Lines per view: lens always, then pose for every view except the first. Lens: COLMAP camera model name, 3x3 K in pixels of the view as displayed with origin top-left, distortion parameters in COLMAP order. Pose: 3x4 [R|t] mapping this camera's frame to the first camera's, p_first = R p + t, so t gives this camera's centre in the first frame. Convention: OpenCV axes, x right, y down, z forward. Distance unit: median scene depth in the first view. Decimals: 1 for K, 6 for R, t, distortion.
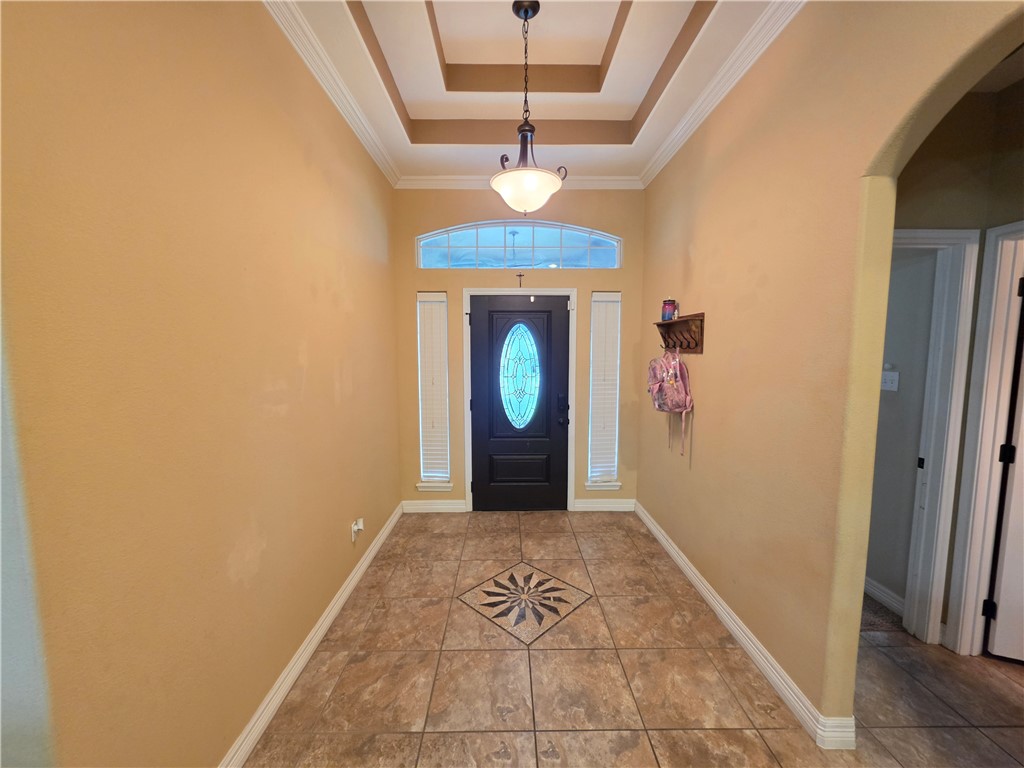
lens RADIAL K [[412.9, 0, 511.1], [0, 412.9, 385.3], [0, 0, 1]] dist [-0.004025, 0.001015]
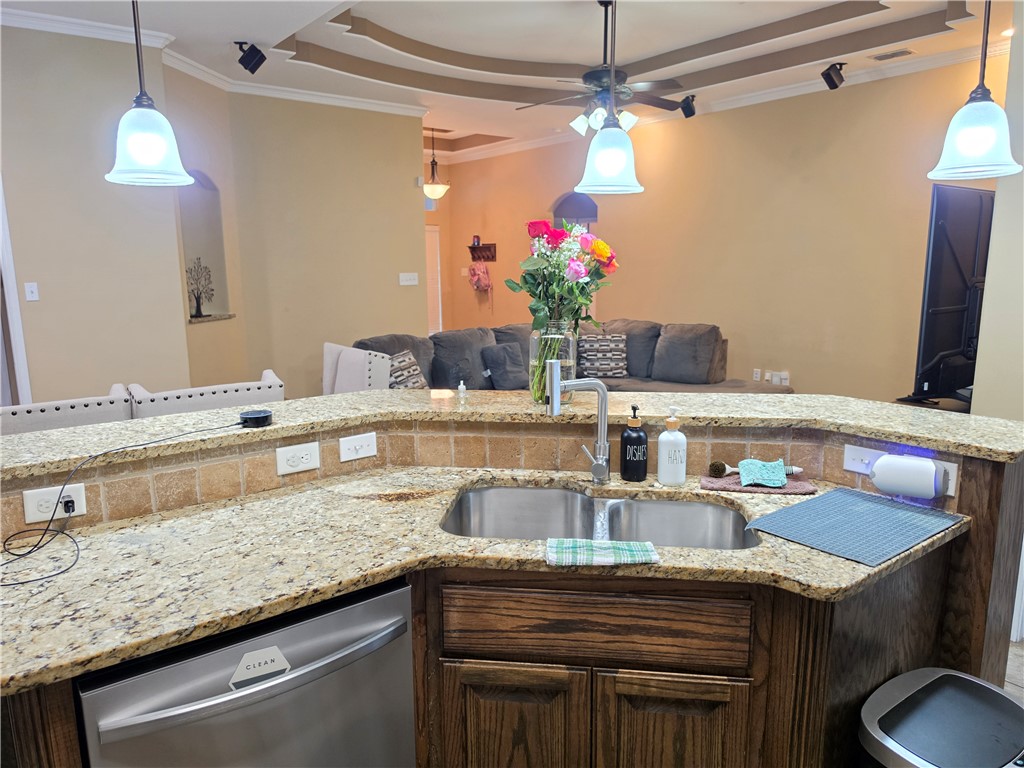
lens RADIAL K [[706.8, 0, 512.7], [0, 706.8, 386.0], [0, 0, 1]] dist [0.063946, -0.086332]
pose [[0.803716, -0.123405, 0.582076, -1.664816], [0.068418, 0.990935, 0.115617, 0.143155], [-0.591067, -0.053099, 0.804873, -2.038652]]
